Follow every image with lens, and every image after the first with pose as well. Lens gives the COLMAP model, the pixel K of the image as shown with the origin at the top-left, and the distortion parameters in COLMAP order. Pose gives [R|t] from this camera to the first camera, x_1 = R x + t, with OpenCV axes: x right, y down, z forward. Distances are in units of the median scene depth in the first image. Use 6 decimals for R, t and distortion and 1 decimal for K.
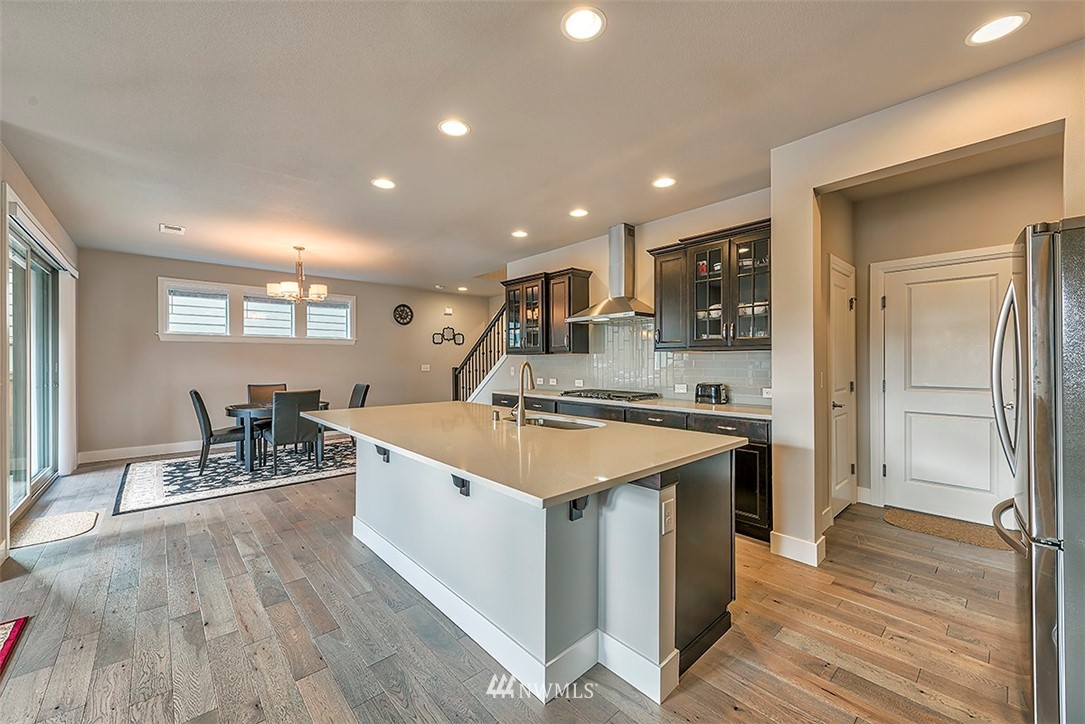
lens RADIAL K [[414.9, 0, 544.4], [0, 414.9, 357.1], [0, 0, 1]] dist [0.001309, 0.000051]
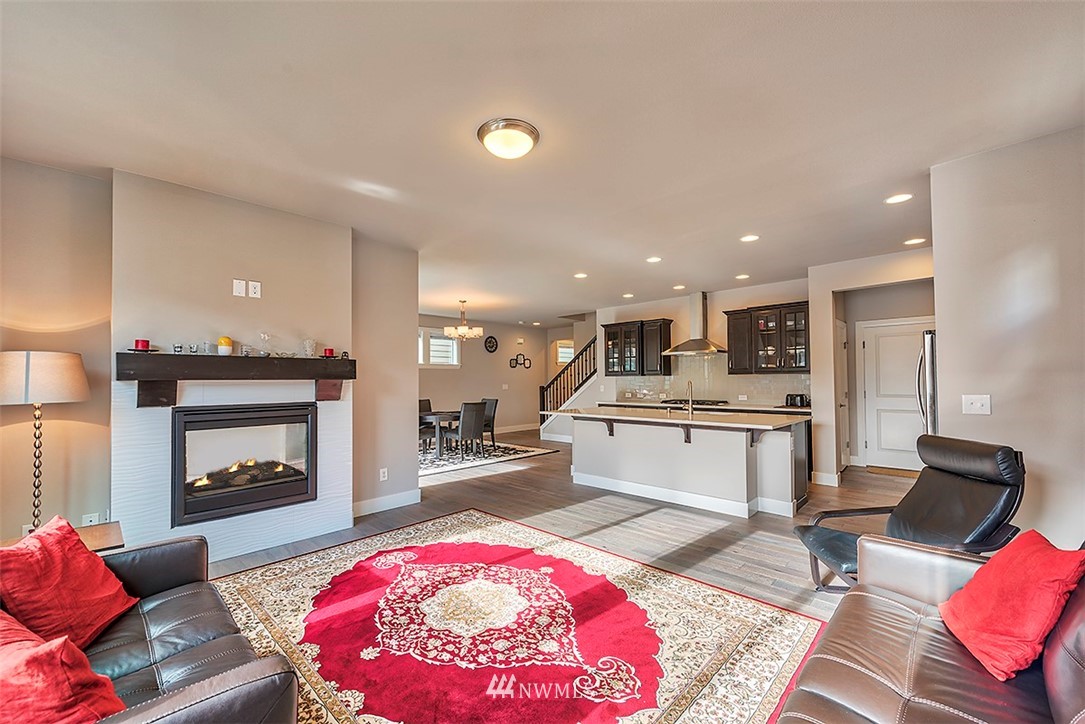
lens RADIAL K [[414.9, 0, 543.0], [0, 414.9, 379.2], [0, 0, 1]] dist [0.001309, 0.000051]
pose [[0.997431, -0.005263, 0.071437, -0.506201], [0.004840, 0.999970, 0.006092, -0.006919], [-0.071467, -0.005730, 0.997427, -0.498197]]
